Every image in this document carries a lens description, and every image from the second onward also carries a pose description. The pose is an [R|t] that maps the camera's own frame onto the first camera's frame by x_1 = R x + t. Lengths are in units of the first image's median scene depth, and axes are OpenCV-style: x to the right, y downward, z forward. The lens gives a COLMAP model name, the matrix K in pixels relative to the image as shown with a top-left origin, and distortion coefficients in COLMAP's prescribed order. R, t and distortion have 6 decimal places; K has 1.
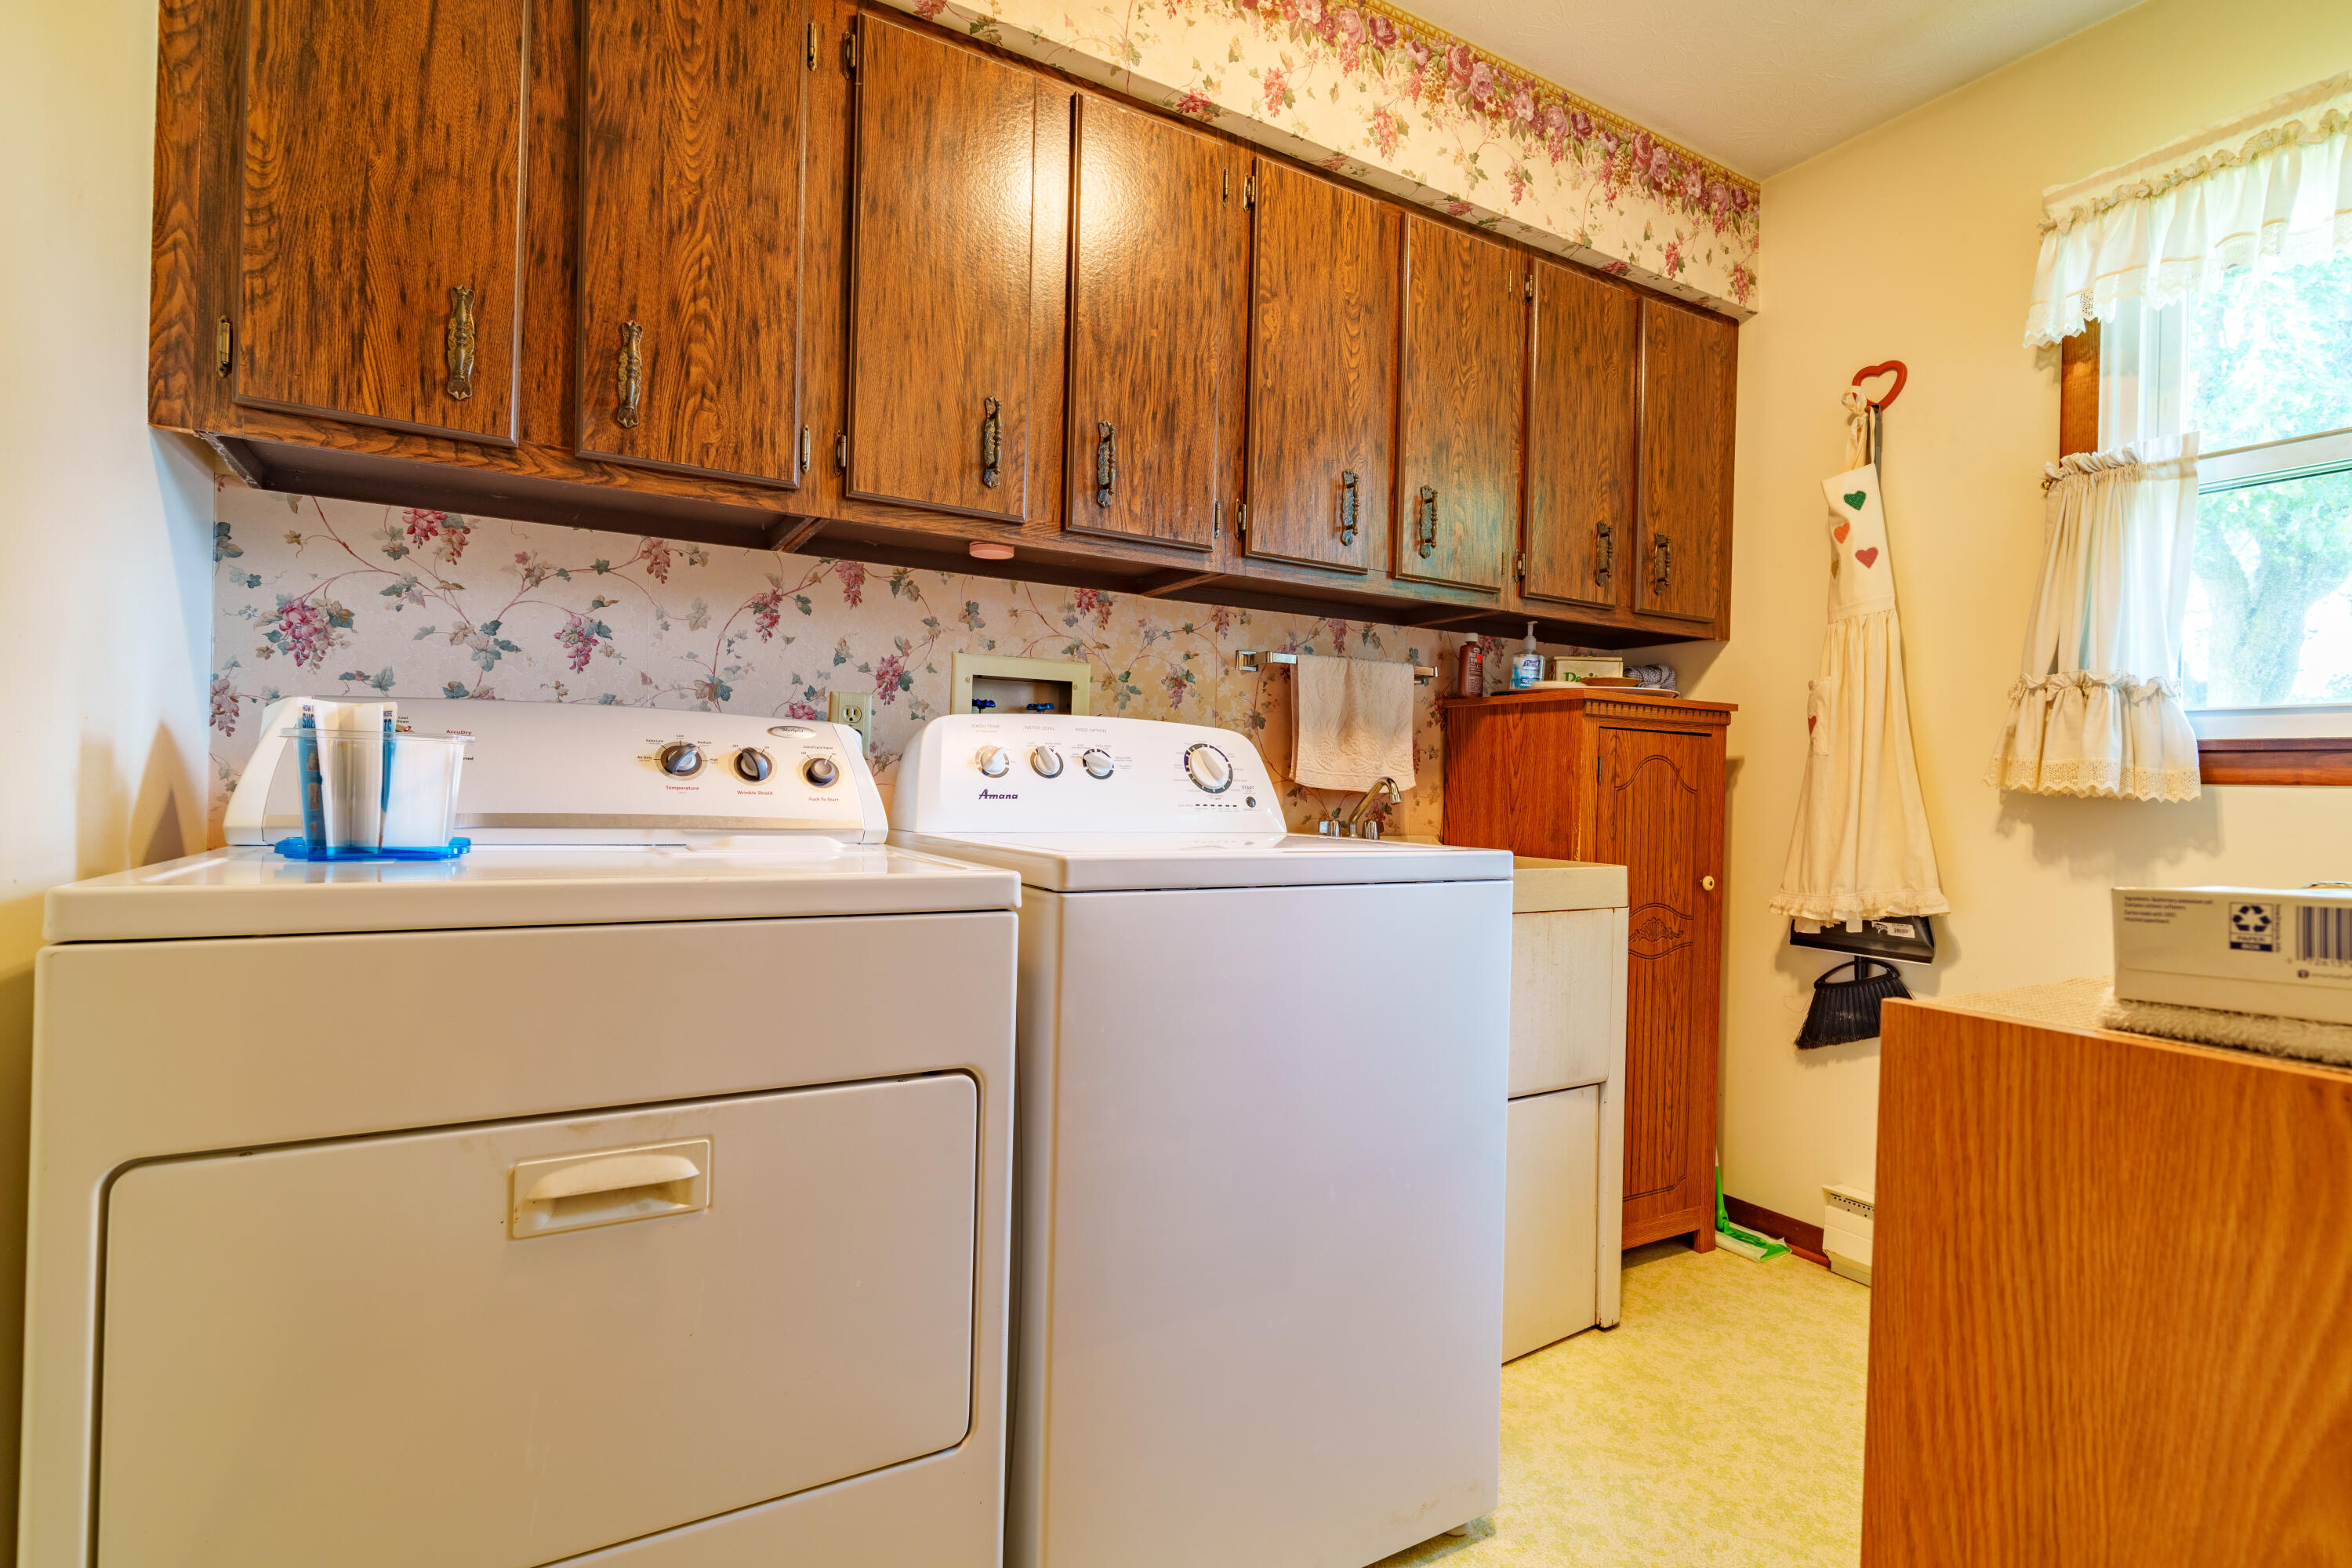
lens RADIAL K [[1113.9, 0, 1188.3], [0, 1113.9, 779.5], [0, 0, 1]] dist [0.004244, 0.000171]
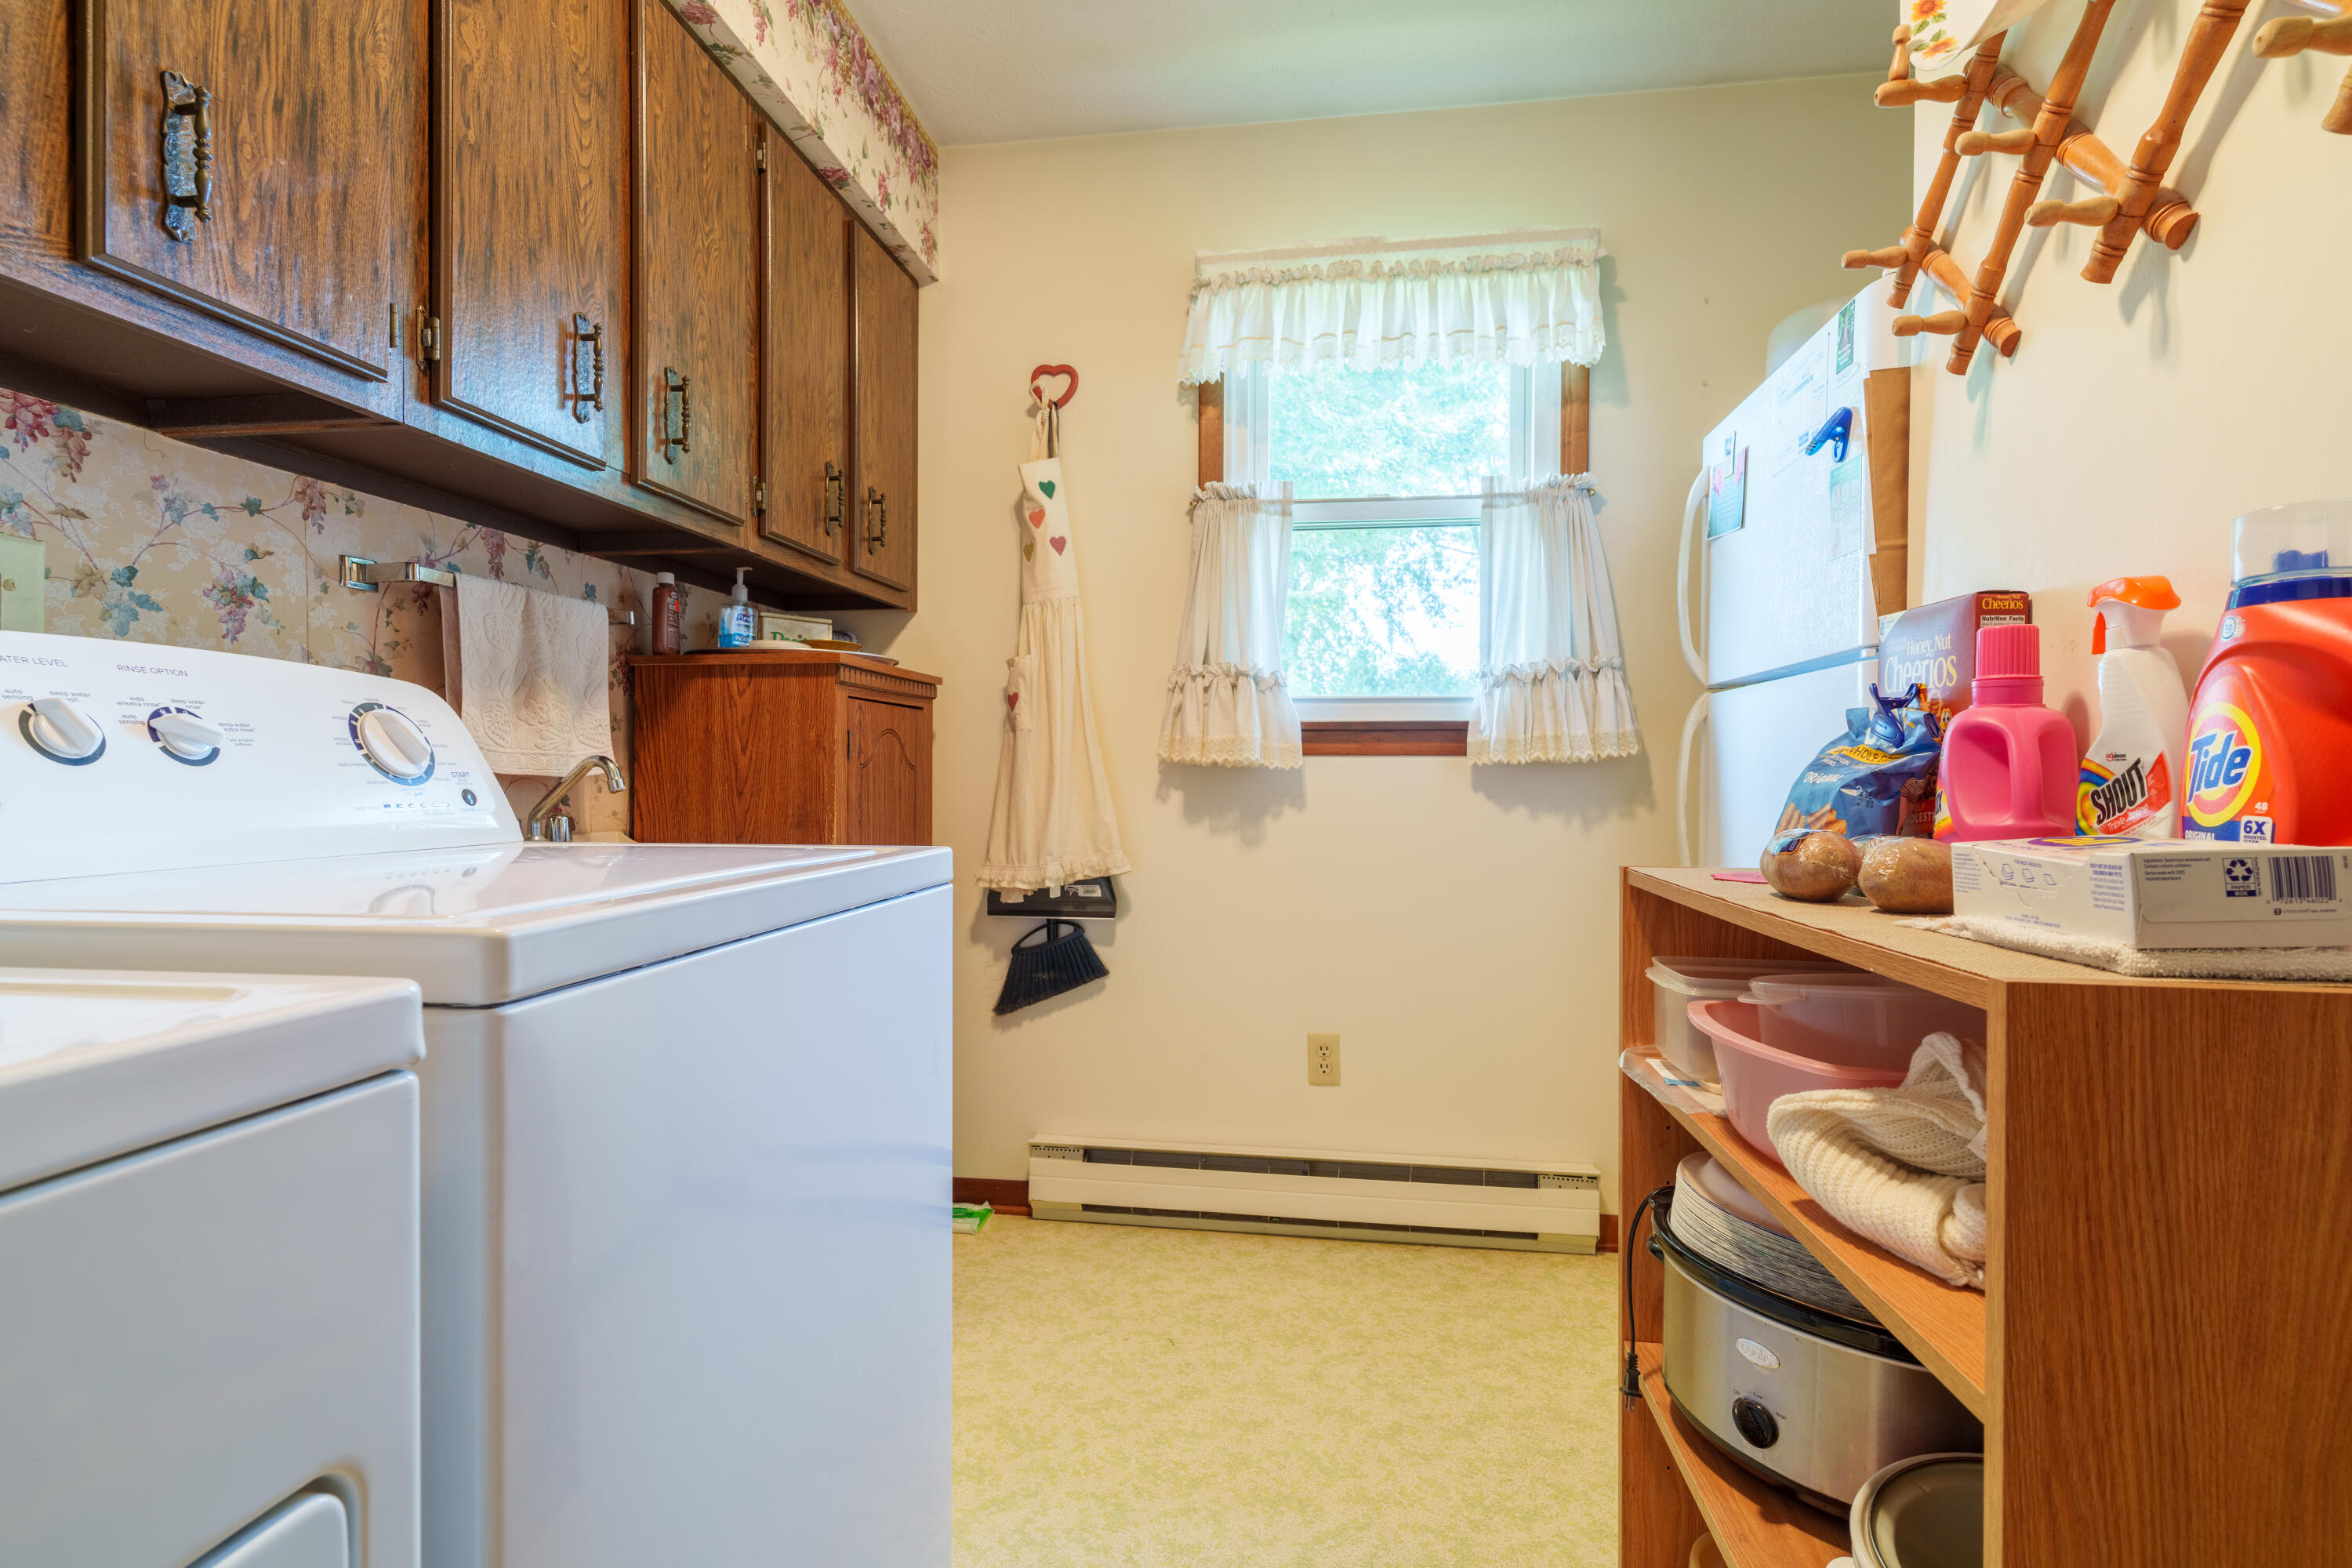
lens RADIAL K [[1113.9, 0, 1178.4], [0, 1113.9, 782.1], [0, 0, 1]] dist [0.004244, 0.000171]
pose [[0.628842, -0.027743, 0.777038, -0.172641], [0.007667, 0.999536, 0.029483, -0.003918], [-0.777495, -0.012582, 0.628763, 0.272519]]
